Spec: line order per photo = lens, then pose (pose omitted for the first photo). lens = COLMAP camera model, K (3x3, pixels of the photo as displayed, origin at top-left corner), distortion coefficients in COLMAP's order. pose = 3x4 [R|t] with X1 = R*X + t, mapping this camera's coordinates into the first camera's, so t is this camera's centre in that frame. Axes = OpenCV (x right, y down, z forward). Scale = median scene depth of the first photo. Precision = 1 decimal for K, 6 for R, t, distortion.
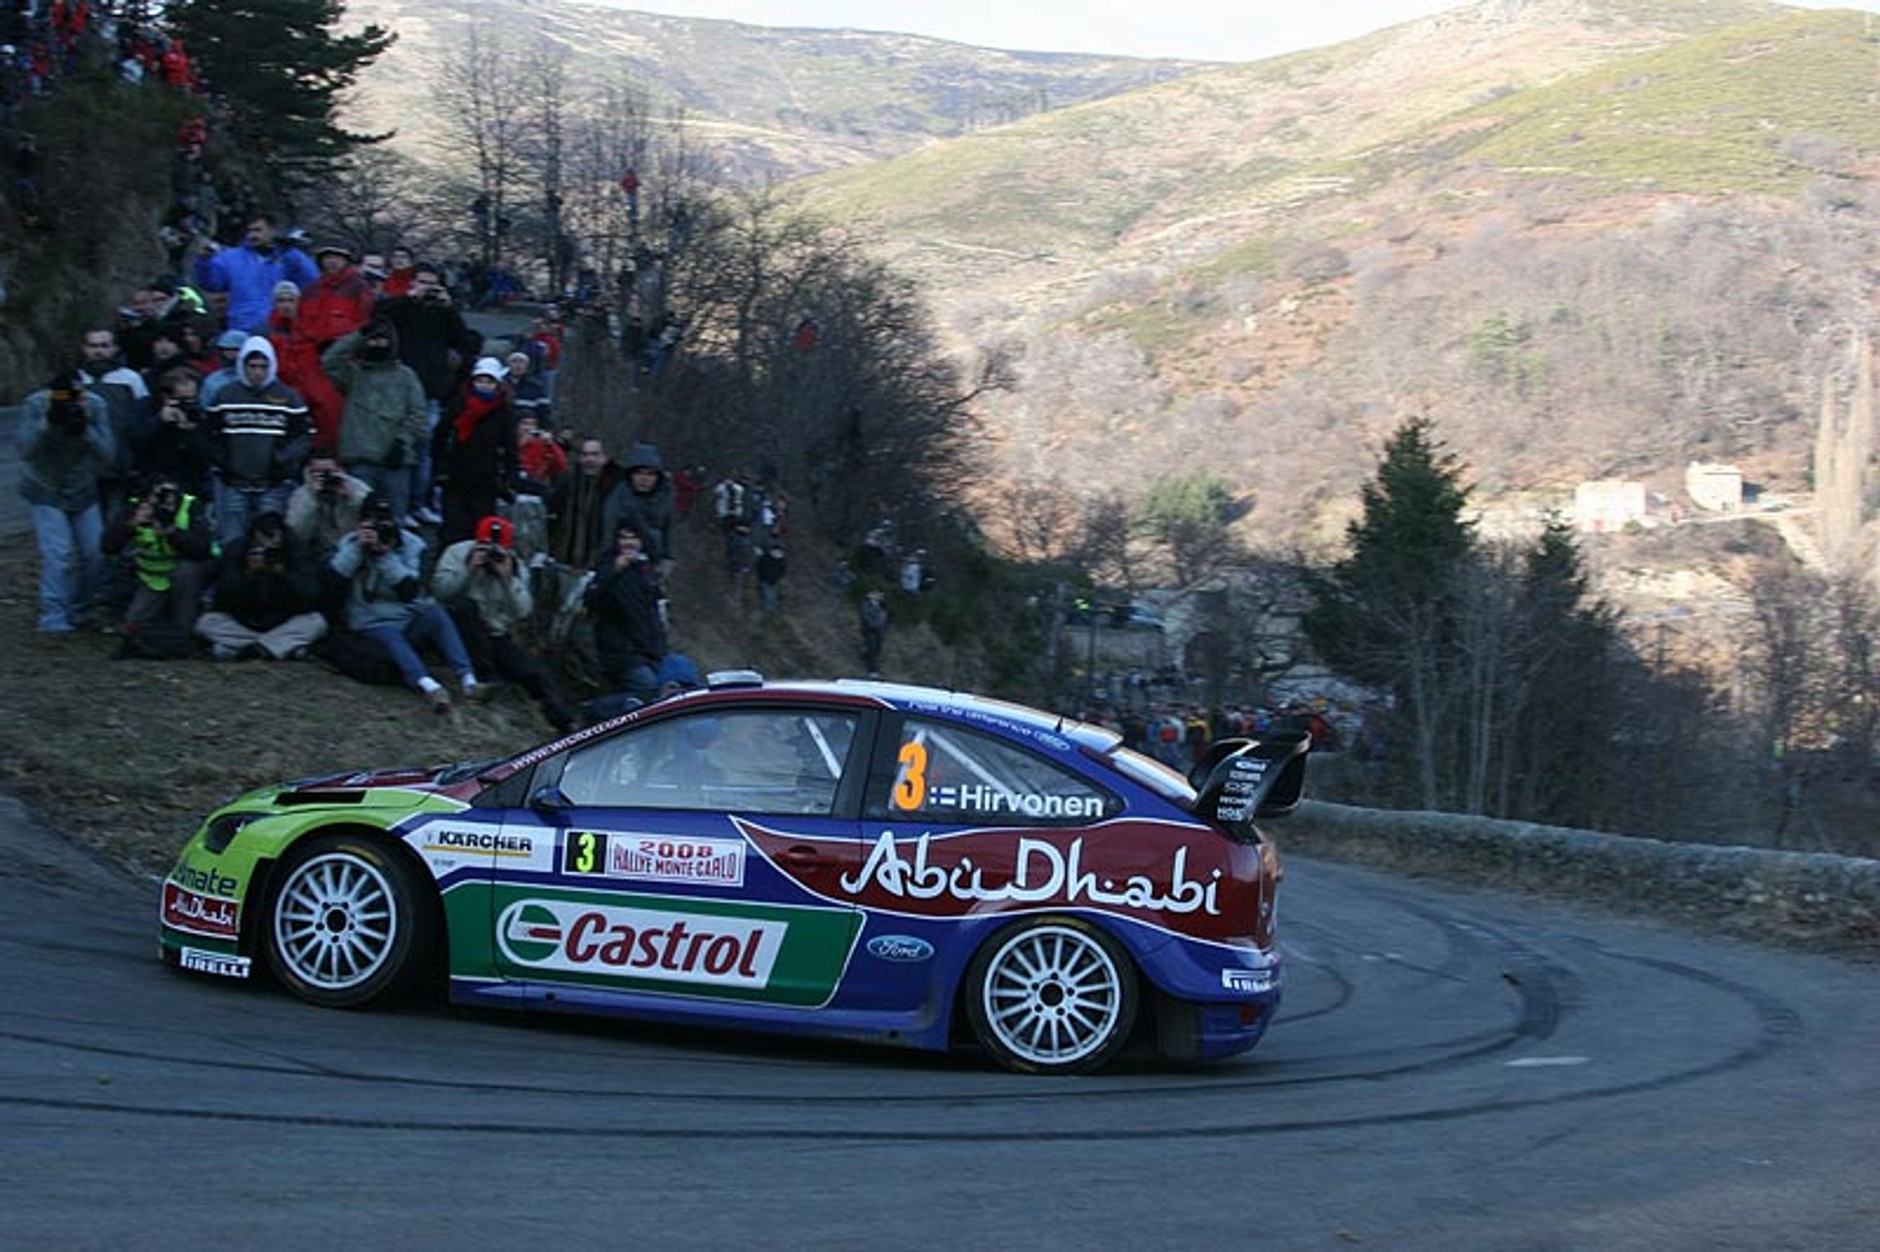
lens RADIAL K [[6199.0, 0, 989.2], [0, 6199.0, 682.2], [0, 0, 1]] dist [0.603340, 0.000000]
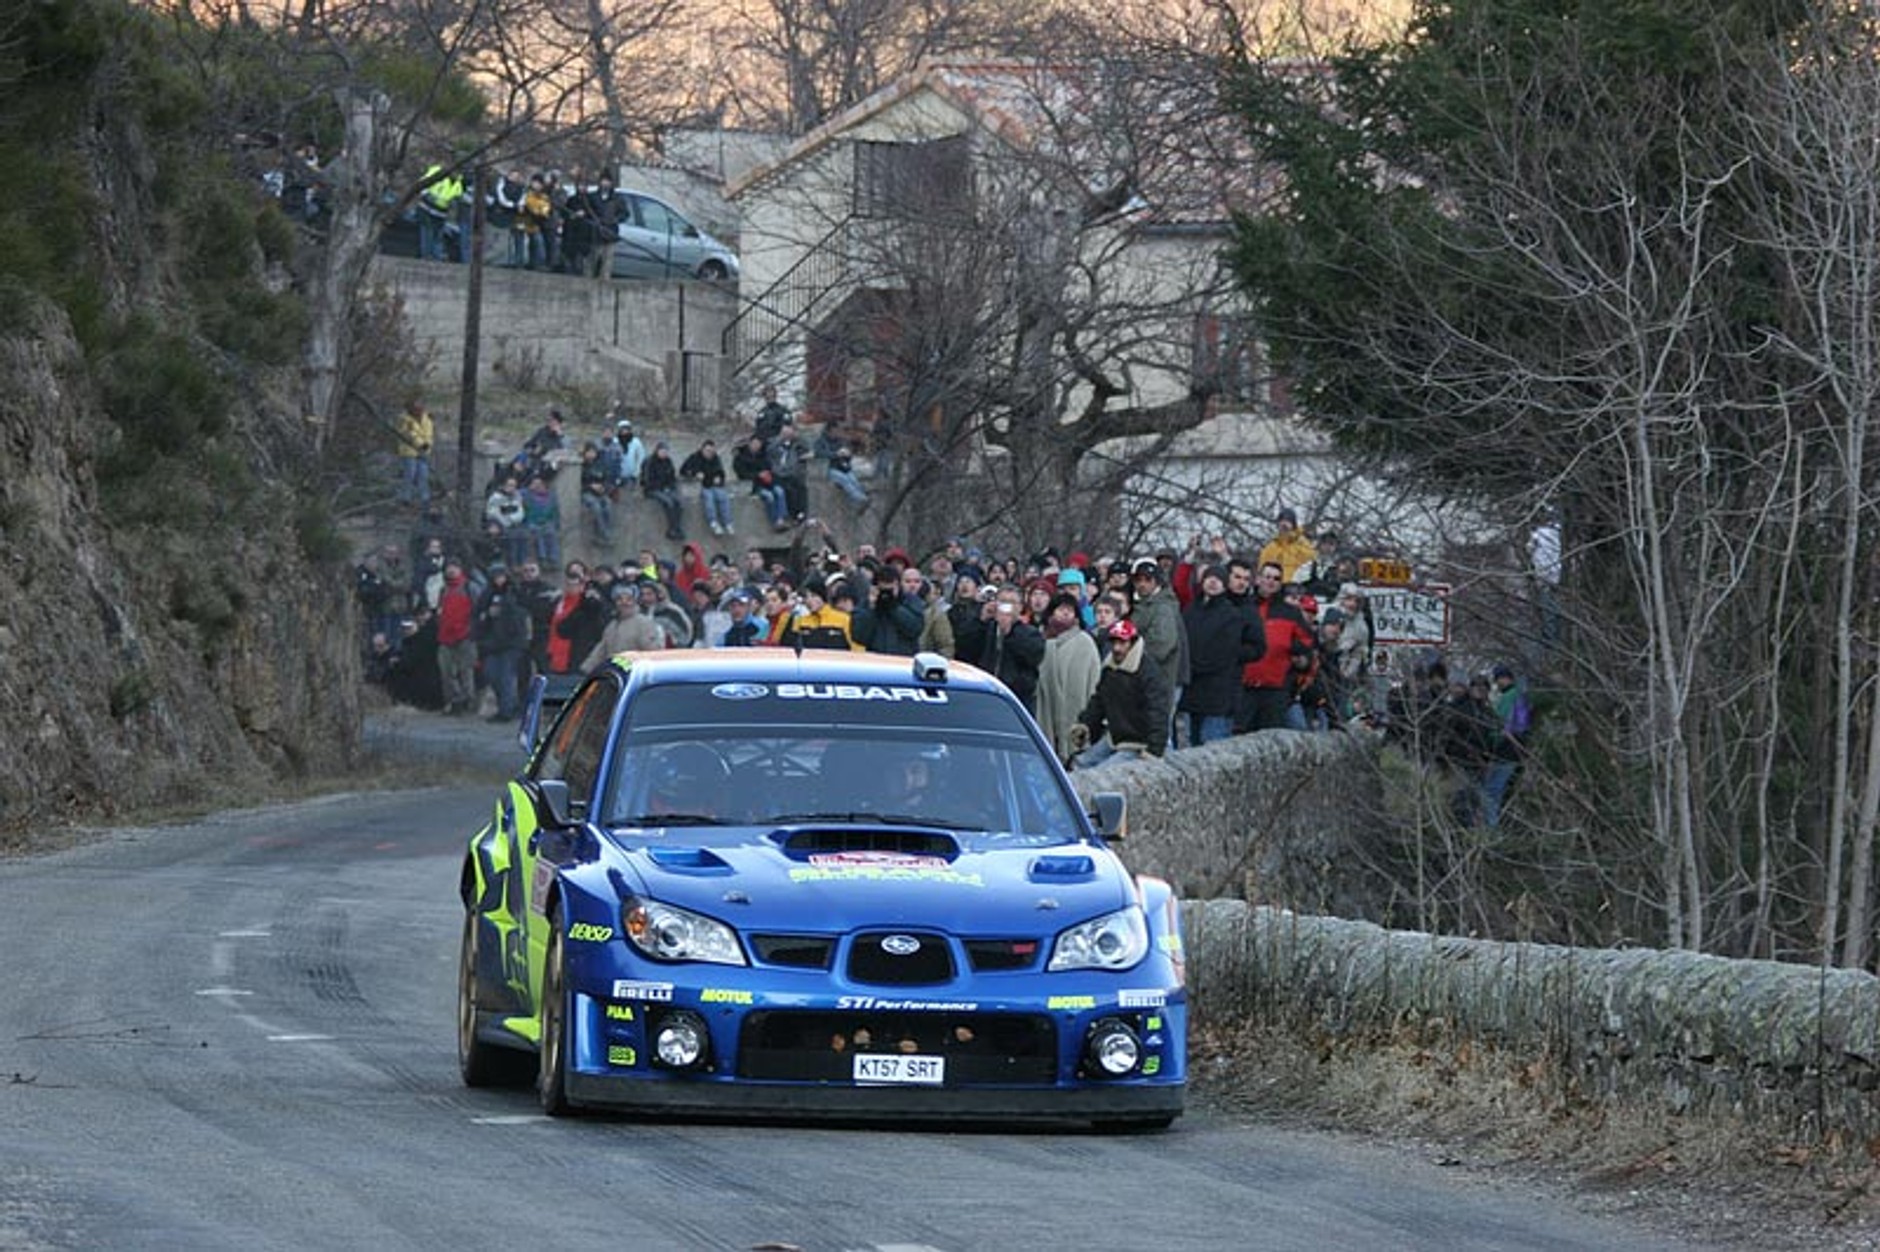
lens RADIAL K [[6199.0, 0, 937.7], [0, 6199.0, 621.1], [0, 0, 1]] dist [0.603340, 0.000000]
pose [[0.996213, 0.012698, 0.086019, 0.013483], [-0.014784, 0.999611, 0.023659, 0.000048], [-0.085685, -0.024841, 0.996013, 0.723580]]
